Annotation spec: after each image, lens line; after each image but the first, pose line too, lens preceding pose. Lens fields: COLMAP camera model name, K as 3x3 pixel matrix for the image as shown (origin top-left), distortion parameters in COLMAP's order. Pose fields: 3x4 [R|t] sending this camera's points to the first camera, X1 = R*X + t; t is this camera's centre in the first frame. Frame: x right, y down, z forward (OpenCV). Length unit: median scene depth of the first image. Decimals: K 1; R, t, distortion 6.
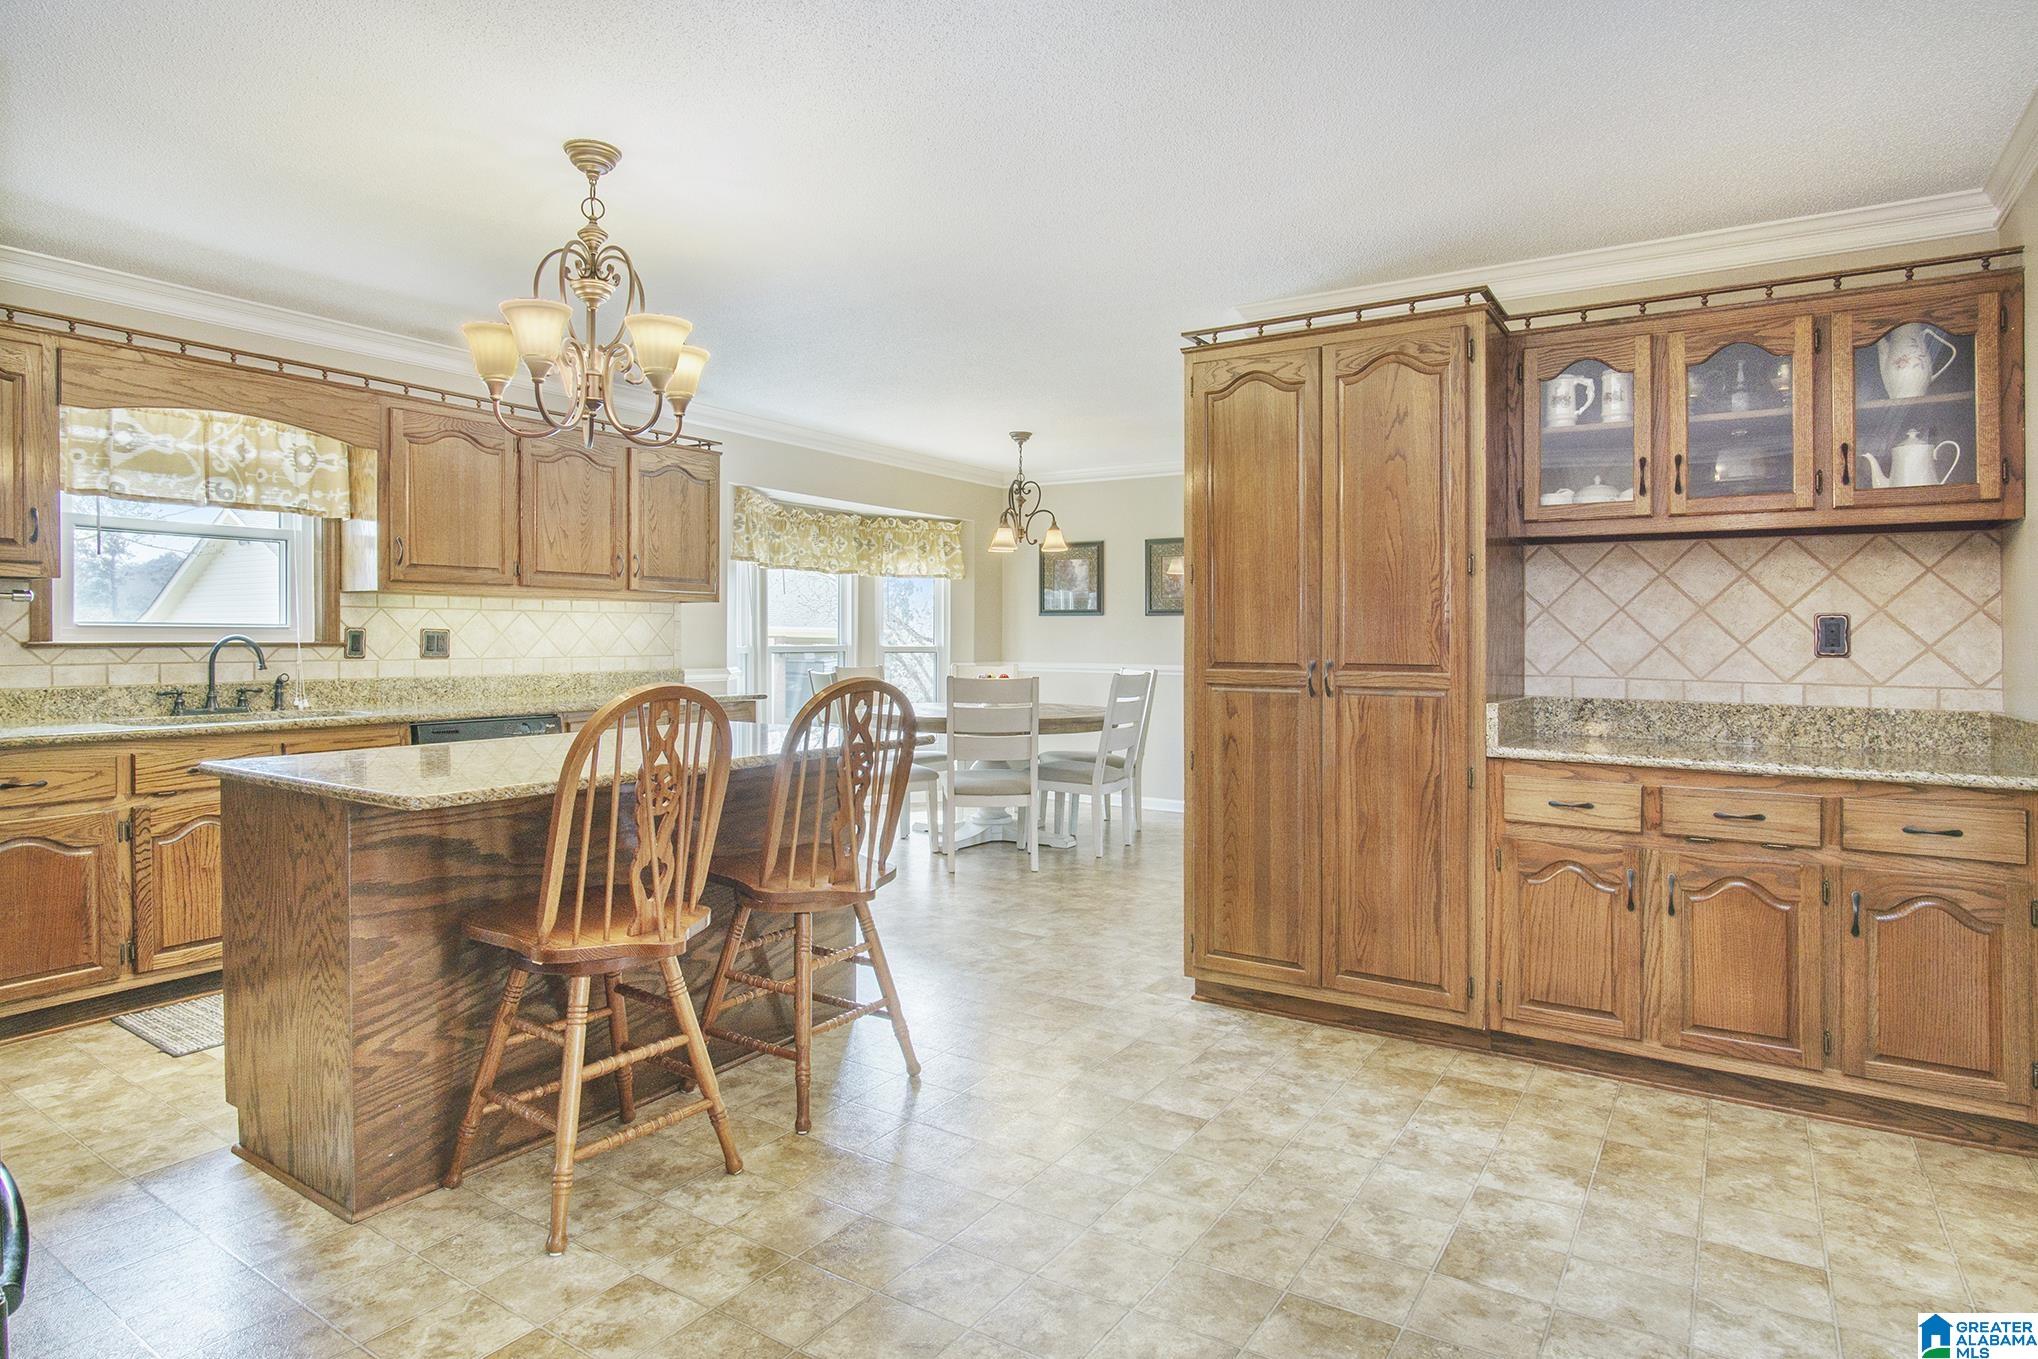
lens RADIAL K [[1105.7, 0, 1052.1], [0, 1105.7, 666.0], [0, 0, 1]] dist [-0.018794, 0.002621]
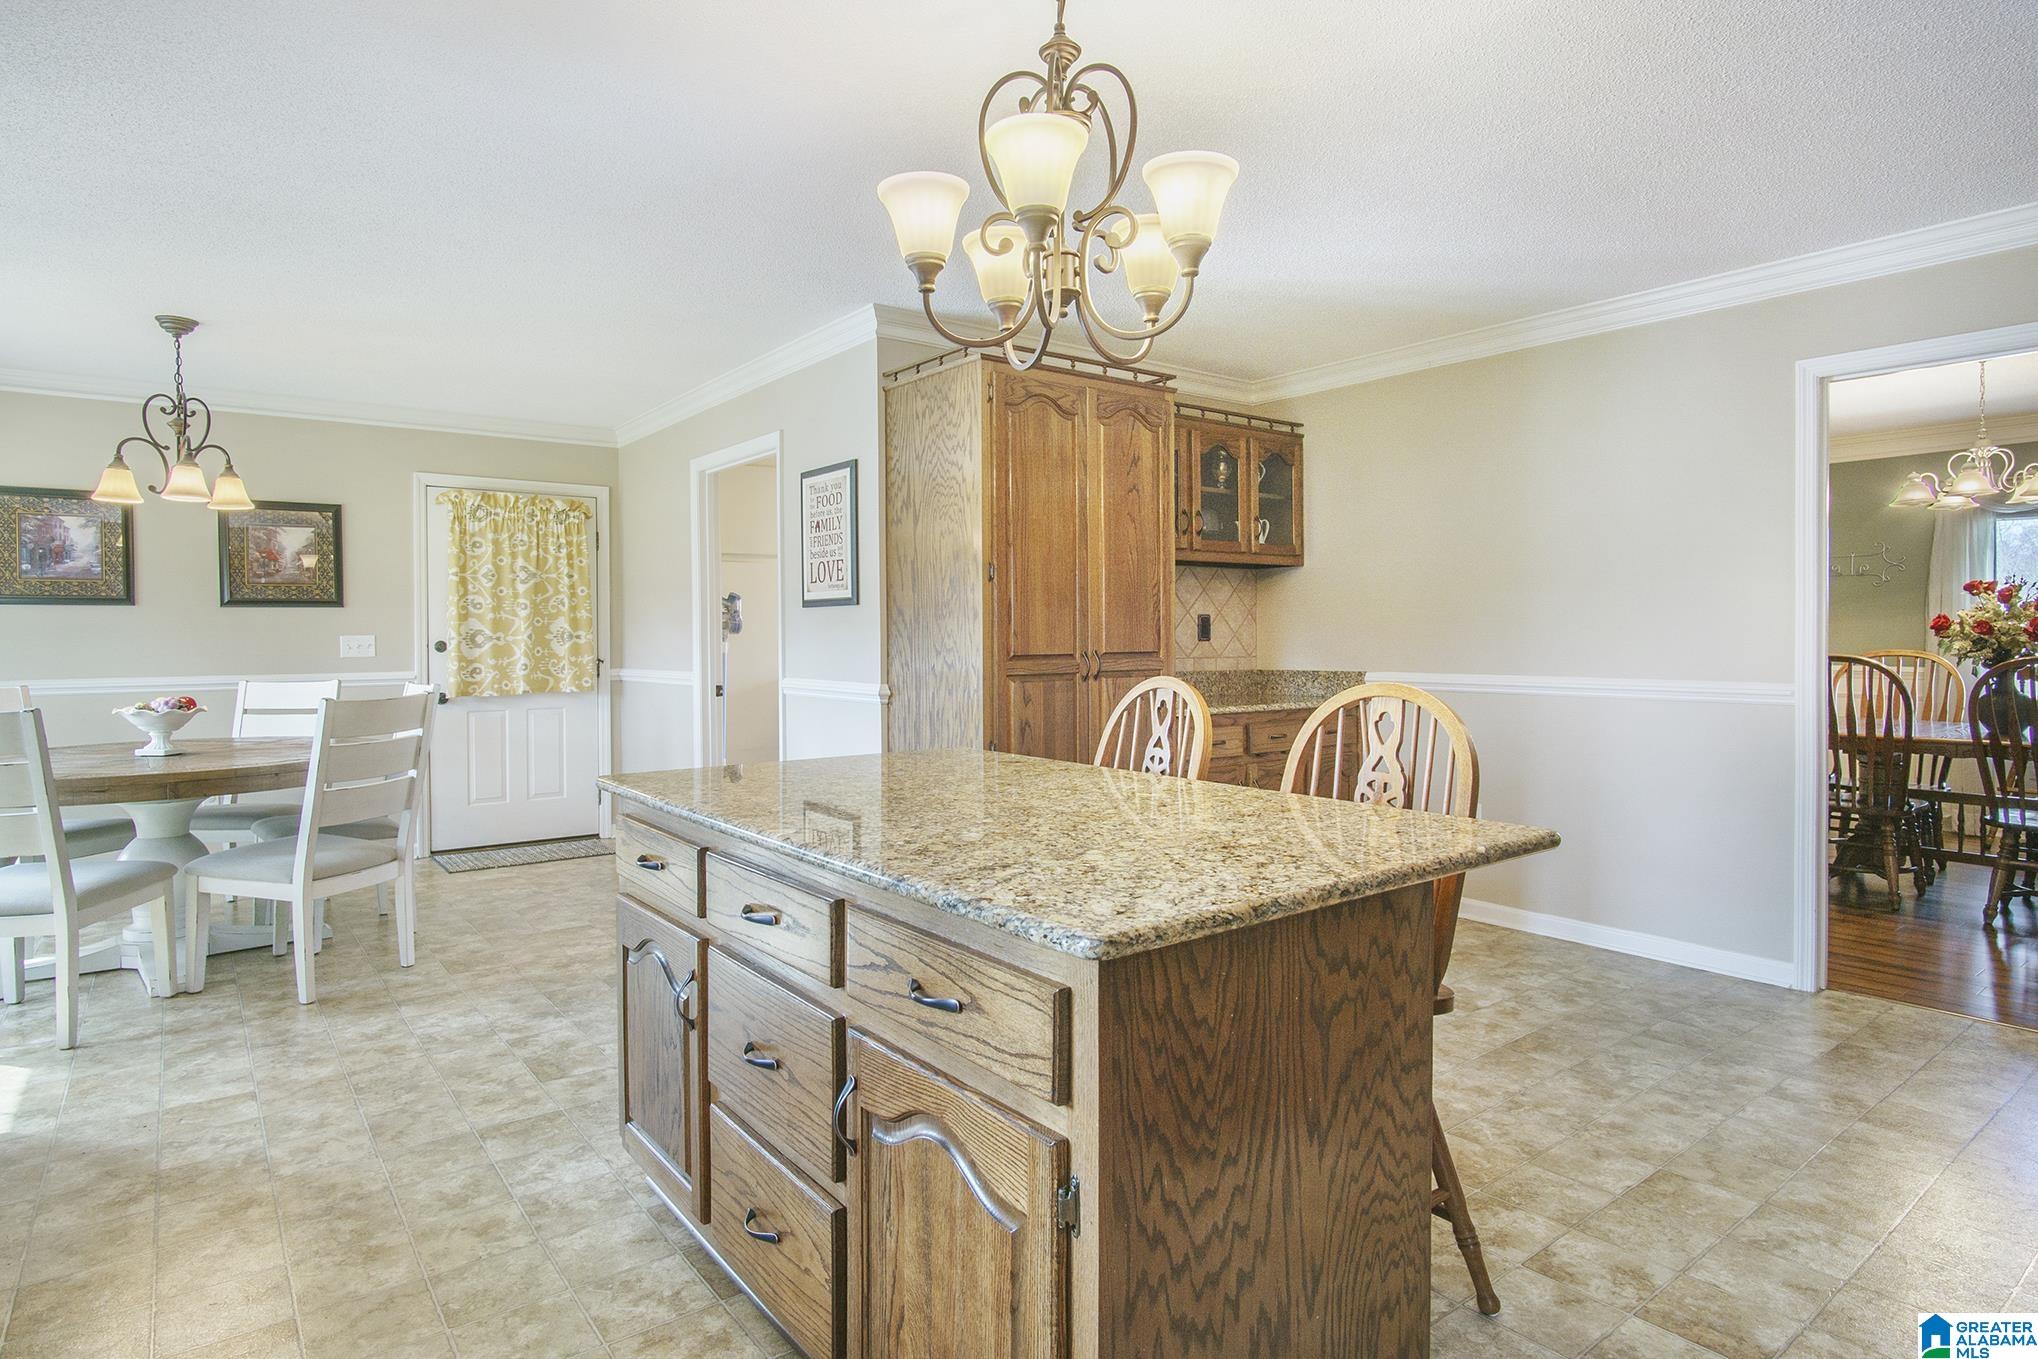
lens RADIAL K [[1105.7, 0, 1040.6], [0, 1105.7, 632.6], [0, 0, 1]] dist [-0.018794, 0.002621]
pose [[0.340676, -0.007476, 0.940151, -0.896252], [0.034006, 0.999412, -0.004376, -0.021129], [-0.939566, 0.033462, 0.340730, 0.643305]]
